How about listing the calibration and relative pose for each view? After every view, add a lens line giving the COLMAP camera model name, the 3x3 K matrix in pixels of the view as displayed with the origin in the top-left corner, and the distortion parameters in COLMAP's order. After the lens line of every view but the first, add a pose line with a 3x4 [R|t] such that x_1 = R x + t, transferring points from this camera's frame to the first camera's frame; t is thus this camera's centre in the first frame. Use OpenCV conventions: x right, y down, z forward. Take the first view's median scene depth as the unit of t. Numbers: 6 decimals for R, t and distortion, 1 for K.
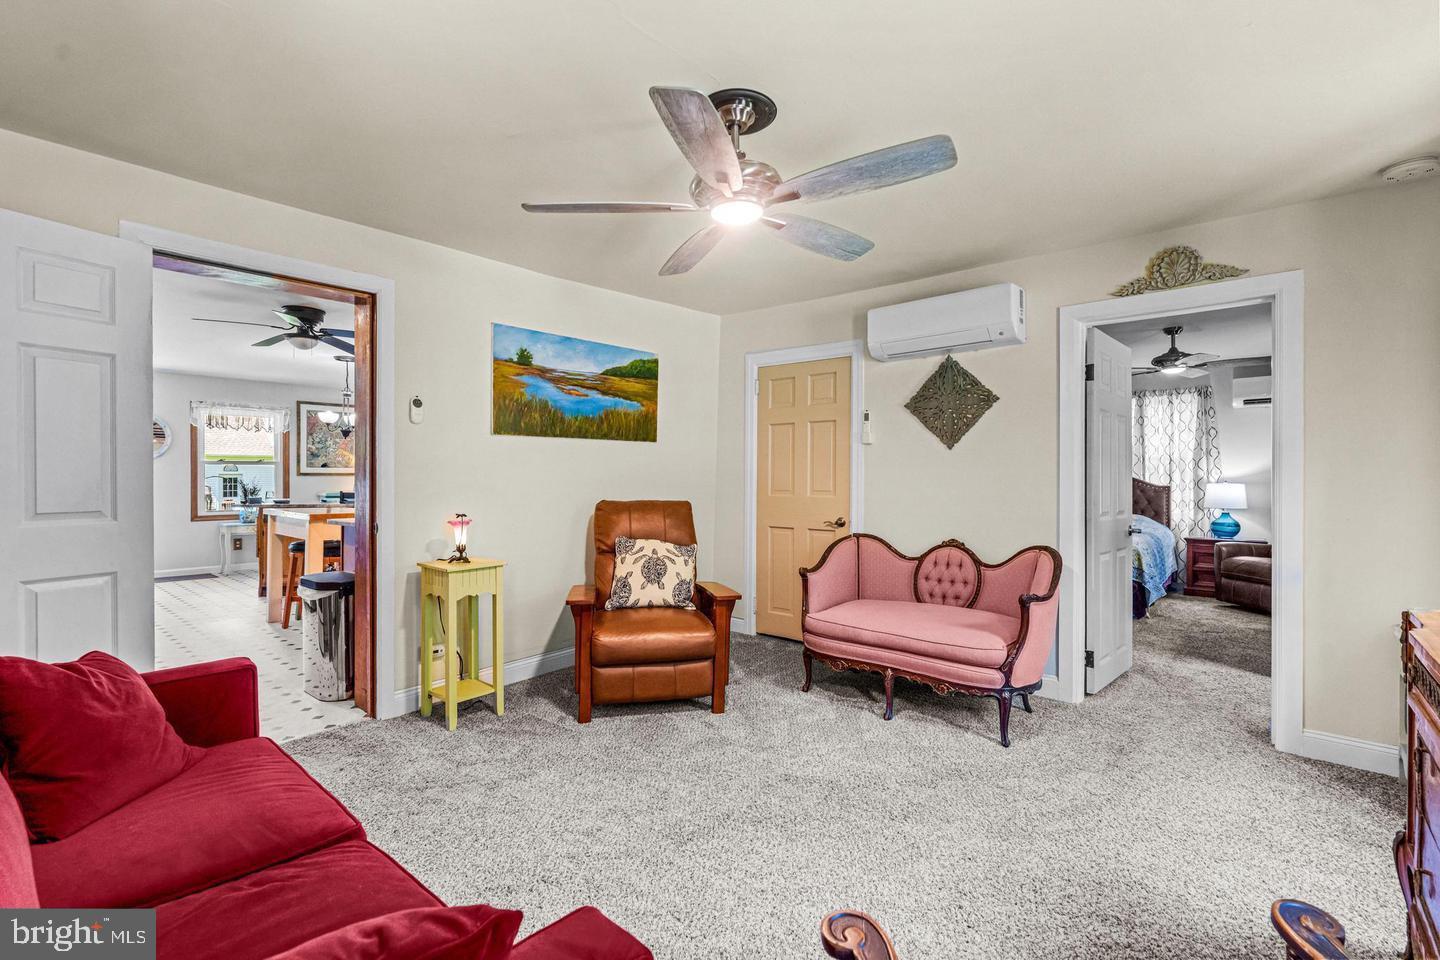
lens RADIAL K [[656.1, 0, 718.3], [0, 656.1, 482.8], [0, 0, 1]] dist [-0.000291, -0.000192]
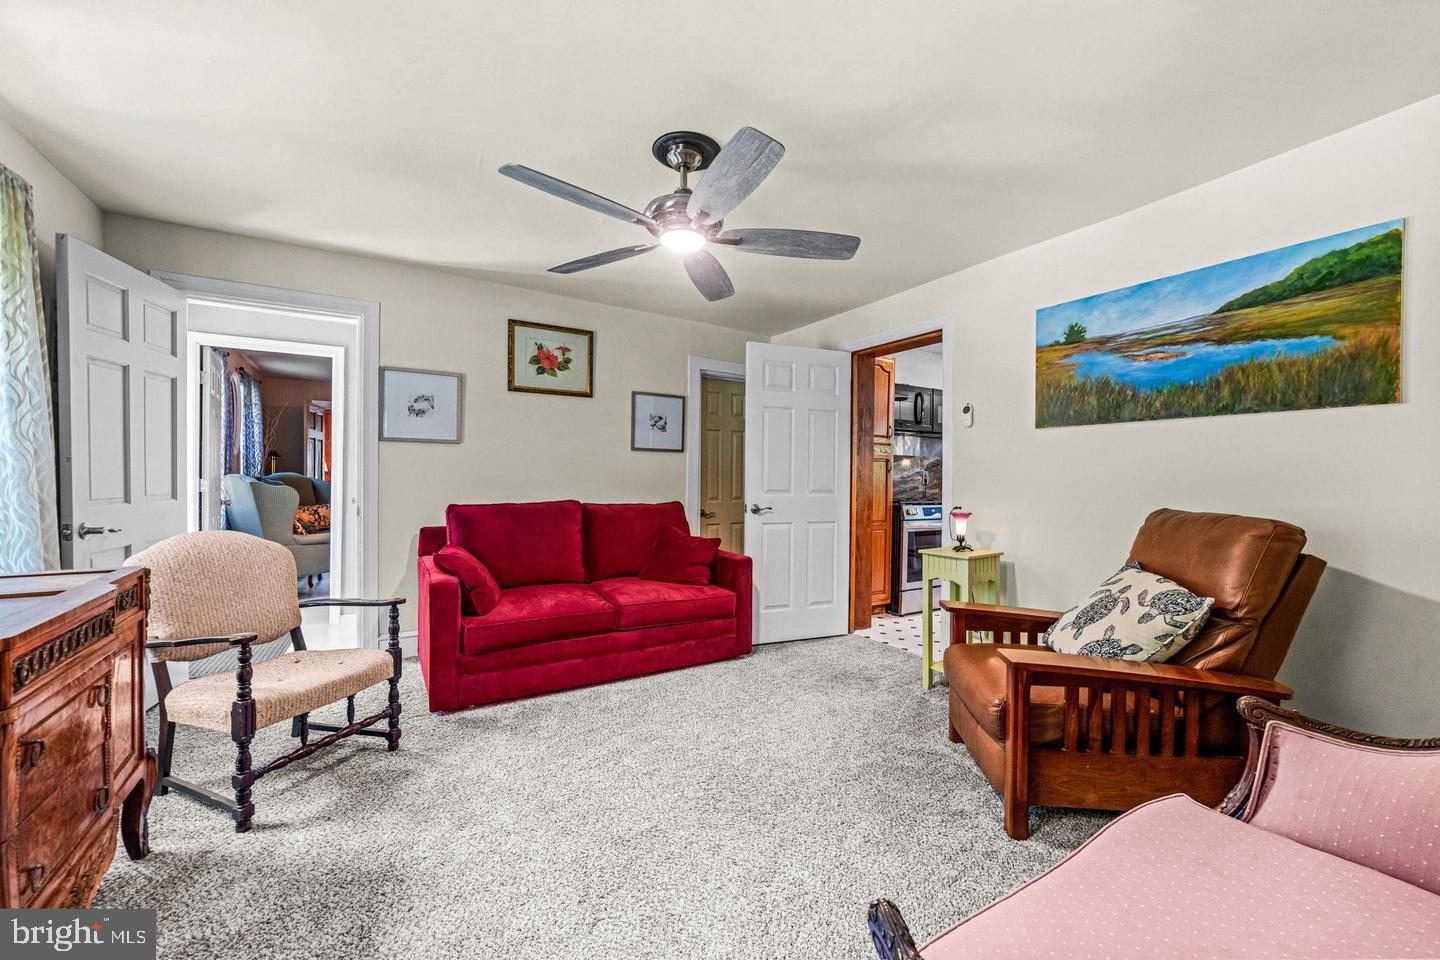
lens RADIAL K [[566.9, 0, 720.0], [0, 566.9, 480.0], [0, 0, 1]] dist [-0.000268, 0.000139]
pose [[-0.306929, 0.008963, -0.951690, 0.536082], [-0.012053, 0.999839, 0.013304, -0.004562], [0.951656, 0.015554, -0.306771, 0.763847]]
